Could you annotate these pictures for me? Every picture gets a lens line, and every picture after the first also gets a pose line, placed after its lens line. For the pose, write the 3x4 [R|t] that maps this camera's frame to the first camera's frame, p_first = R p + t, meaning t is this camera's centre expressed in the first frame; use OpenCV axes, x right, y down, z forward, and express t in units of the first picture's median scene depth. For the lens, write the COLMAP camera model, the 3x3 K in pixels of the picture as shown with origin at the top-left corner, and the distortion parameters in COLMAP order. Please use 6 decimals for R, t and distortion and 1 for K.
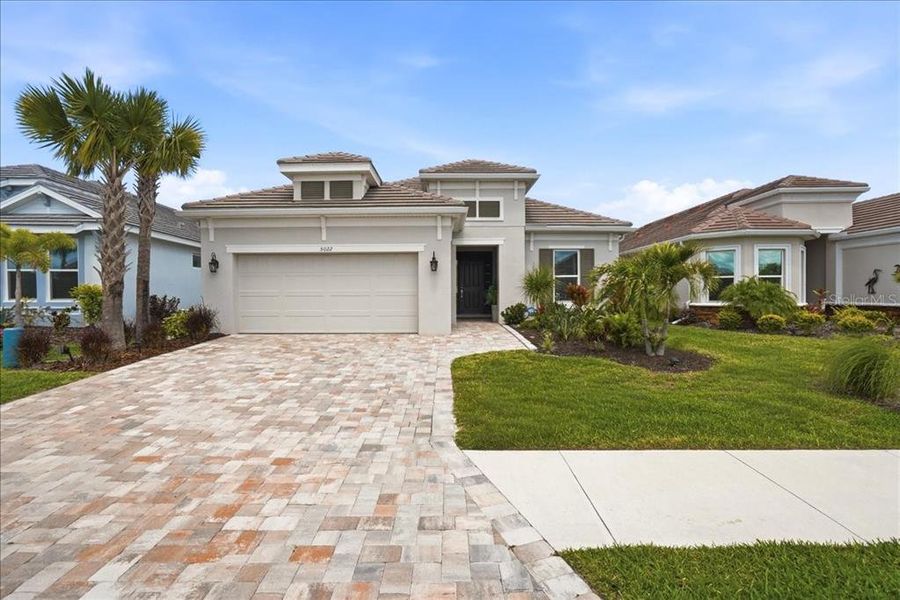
lens RADIAL K [[429.4, 0, 459.3], [0, 429.4, 295.1], [0, 0, 1]] dist [-0.046821, 0.010664]
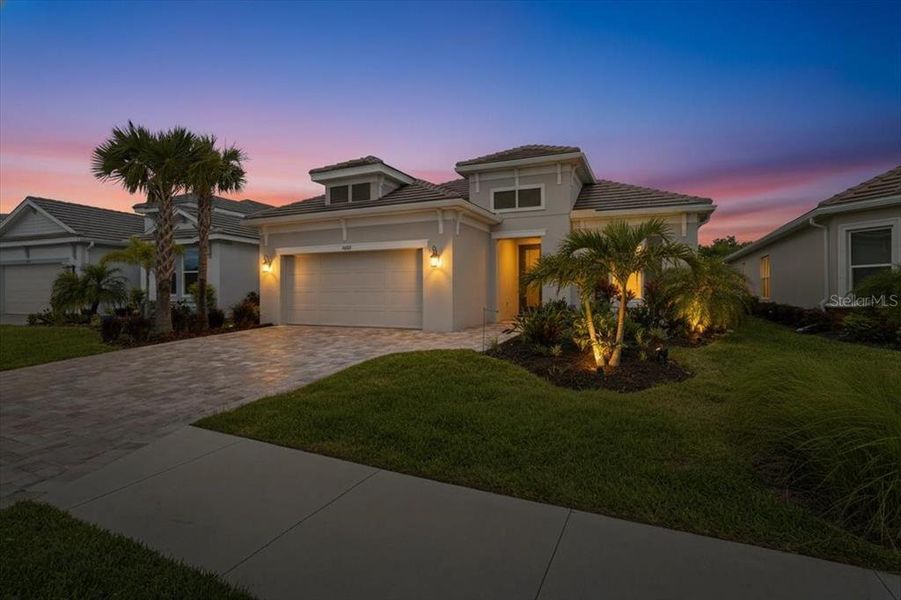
lens RADIAL K [[451.7, 0, 472.0], [0, 451.7, 291.8], [0, 0, 1]] dist [-0.037239, 0.007416]
pose [[0.911002, 0.000752, -0.412400, 0.435616], [-0.003966, 0.999968, -0.006937, 0.008586], [0.412382, 0.007955, 0.910976, 0.095759]]
